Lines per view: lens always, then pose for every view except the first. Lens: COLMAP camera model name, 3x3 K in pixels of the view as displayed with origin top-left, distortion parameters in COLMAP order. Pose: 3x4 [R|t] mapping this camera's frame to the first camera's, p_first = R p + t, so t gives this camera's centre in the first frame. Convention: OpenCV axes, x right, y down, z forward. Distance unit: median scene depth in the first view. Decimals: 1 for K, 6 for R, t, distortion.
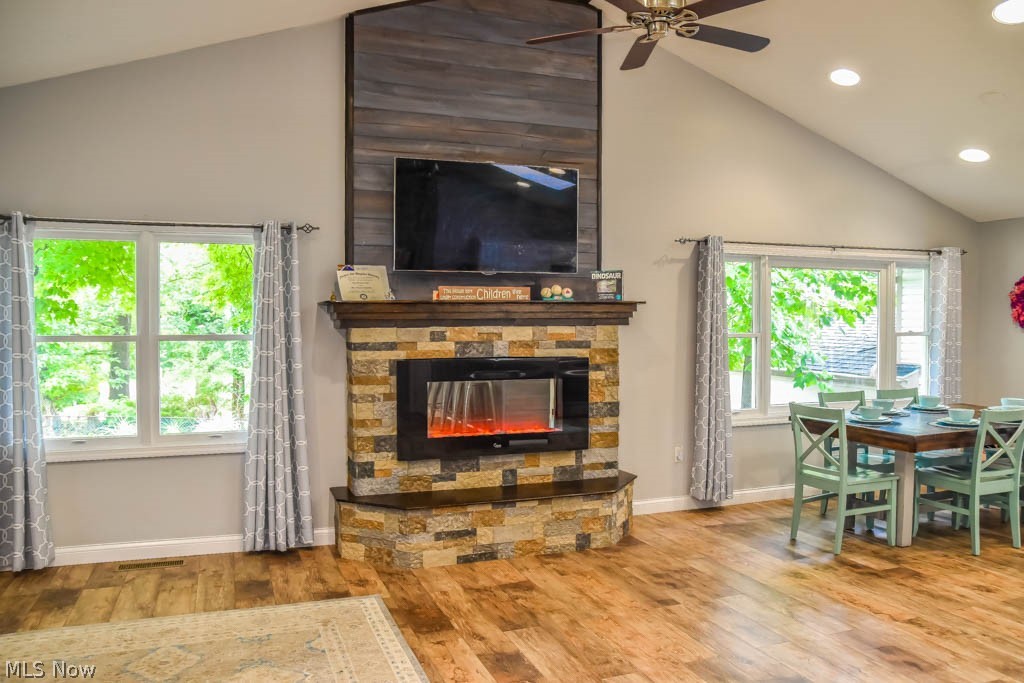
lens RADIAL K [[768.2, 0, 512.4], [0, 768.2, 346.5], [0, 0, 1]] dist [-0.122441, 0.079219]
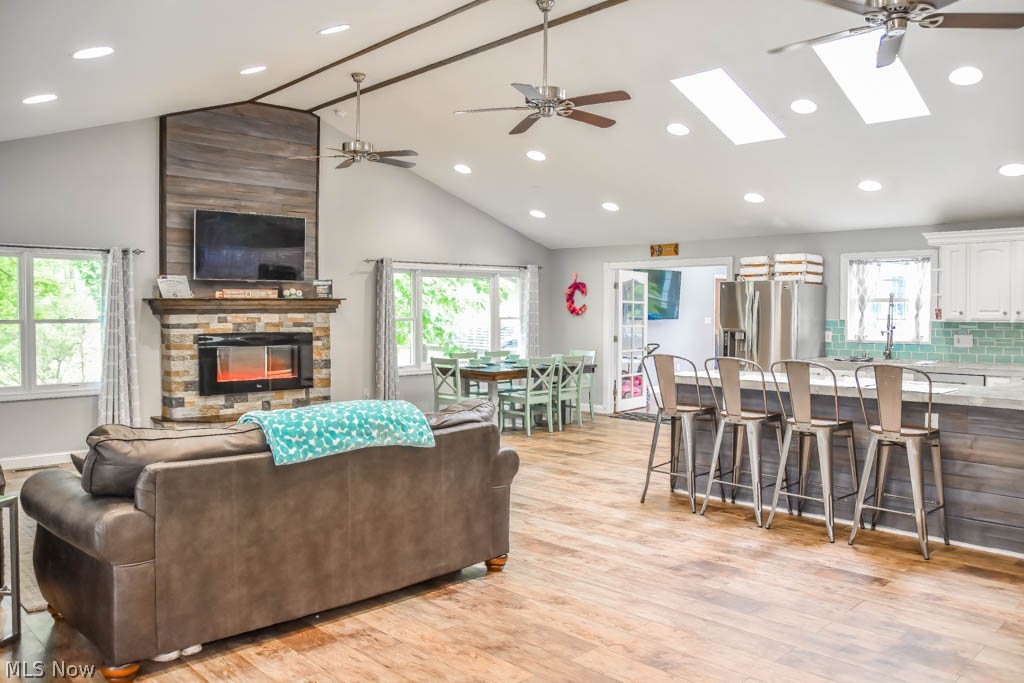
lens RADIAL K [[768.2, 0, 508.4], [0, 768.2, 345.6], [0, 0, 1]] dist [-0.122441, 0.079219]
pose [[0.916521, -0.014393, 0.399728, -0.174215], [0.007805, 0.999806, 0.018106, 0.016510], [-0.399911, -0.013475, 0.916455, -0.688139]]
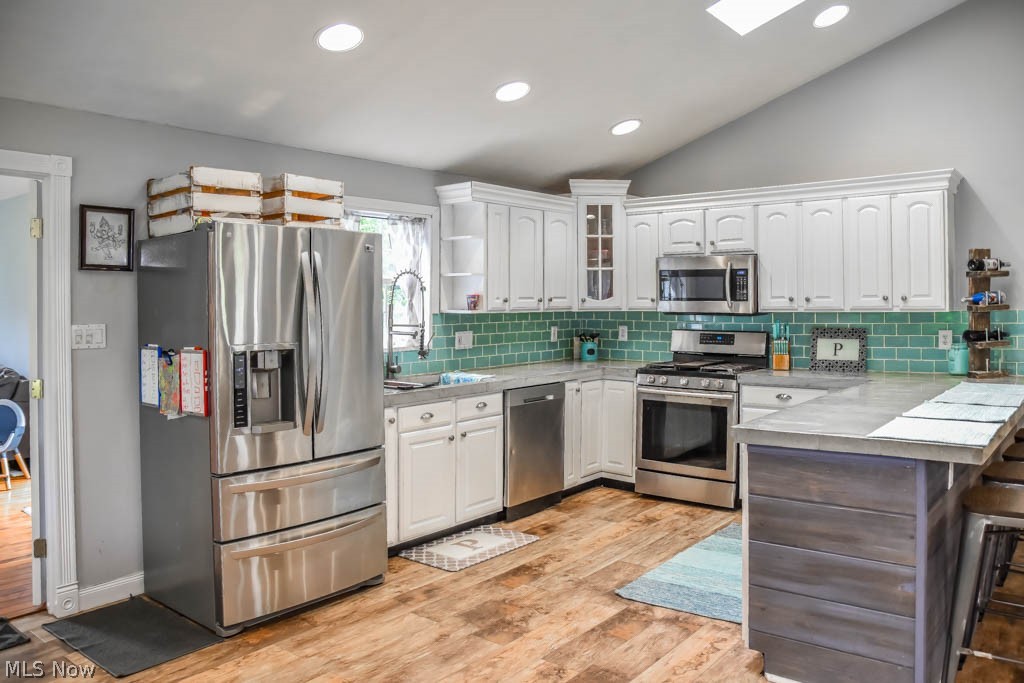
lens RADIAL K [[774.9, 0, 519.2], [0, 774.9, 310.1], [0, 0, 1]] dist [-0.106875, 0.064761]
pose [[-0.509224, -0.001367, 0.860633, 0.253261], [0.033552, 0.999207, 0.021440, -0.022194], [-0.859980, 0.039794, -0.508775, 0.780534]]
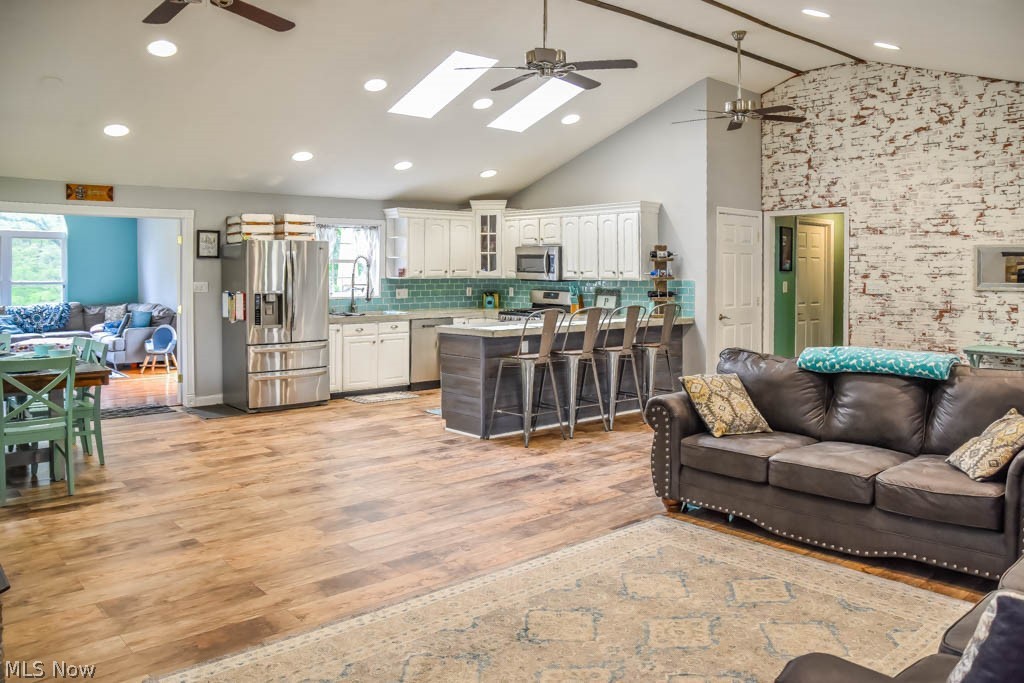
lens RADIAL K [[768.2, 0, 517.7], [0, 768.2, 319.9], [0, 0, 1]] dist [-0.122441, 0.079219]
pose [[-0.352253, -0.057789, 0.934119, -0.692879], [0.026318, 0.997086, 0.071608, -0.024083], [-0.935535, 0.049808, -0.349706, 0.702727]]
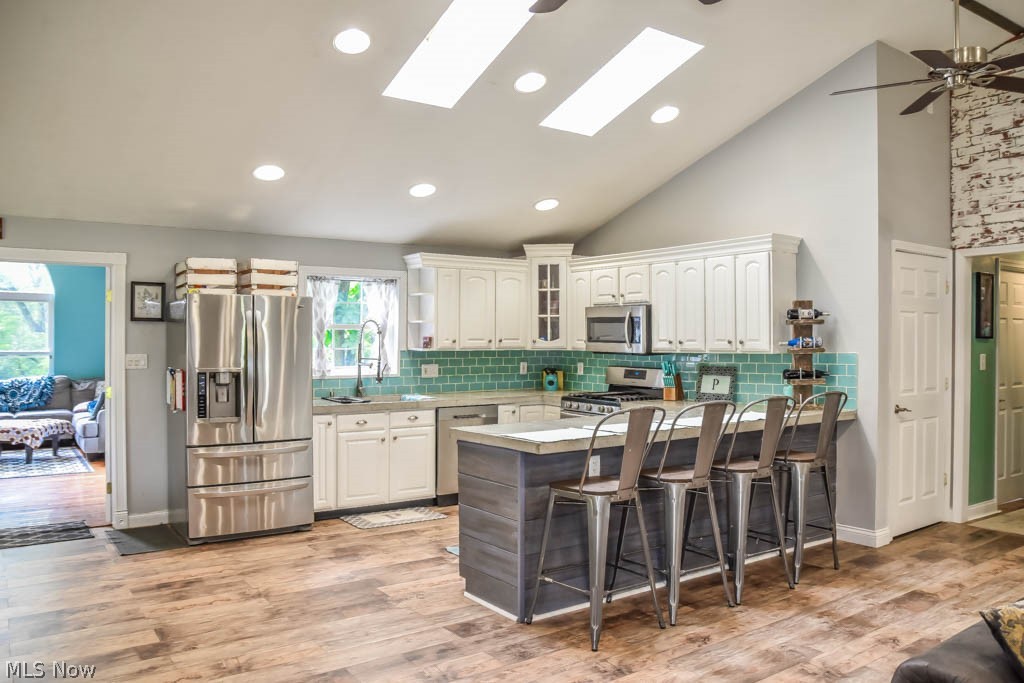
lens RADIAL K [[768.2, 0, 513.8], [0, 768.2, 357.6], [0, 0, 1]] dist [-0.122441, 0.079219]
pose [[-0.250591, -0.017230, 0.967940, -0.189327], [0.027684, 0.999305, 0.024956, -0.015187], [-0.967697, 0.033050, -0.249940, 0.498629]]
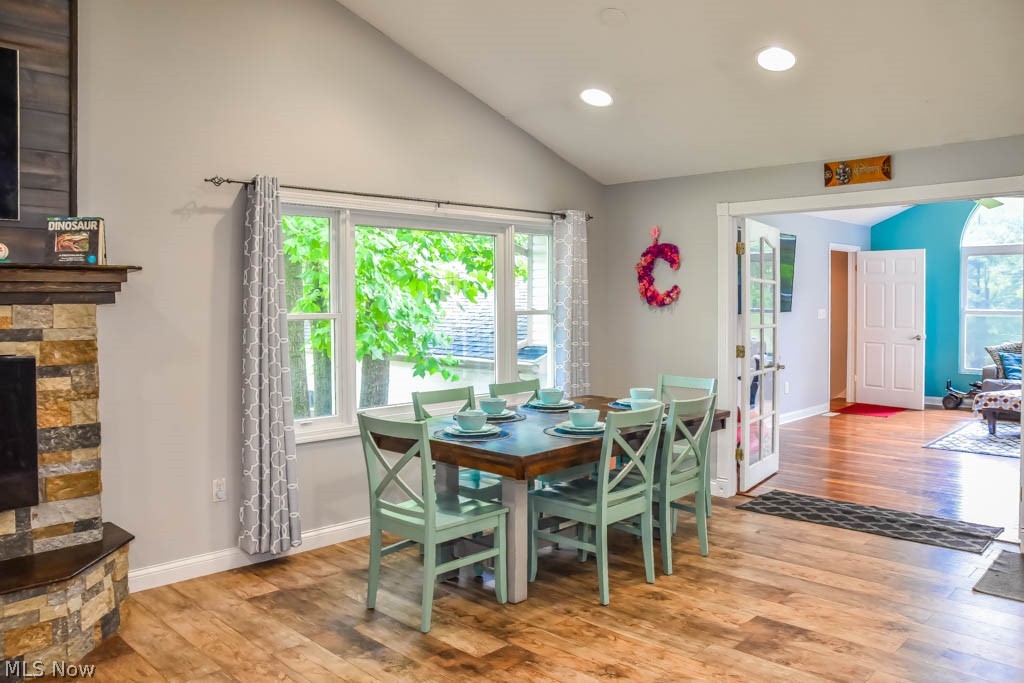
lens RADIAL K [[768.2, 0, 525.8], [0, 768.2, 312.1], [0, 0, 1]] dist [-0.122441, 0.079219]
pose [[0.900505, -0.007773, 0.434776, 0.199246], [0.015103, 0.999796, -0.013405, -0.007396], [-0.434583, 0.018637, 0.900439, 0.298447]]
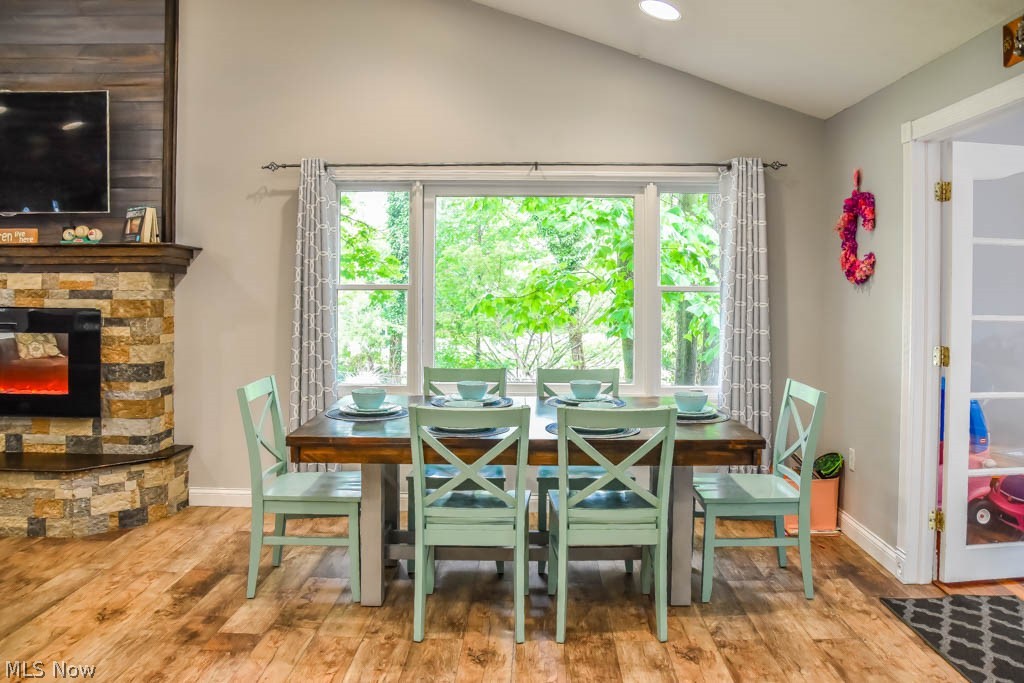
lens RADIAL K [[774.9, 0, 528.8], [0, 774.9, 290.1], [0, 0, 1]] dist [-0.106875, 0.064761]
pose [[0.938344, 0.009424, -0.345574, 0.842507], [-0.017612, 0.999633, -0.020562, 0.001201], [0.345254, 0.025381, 0.938166, 0.387192]]
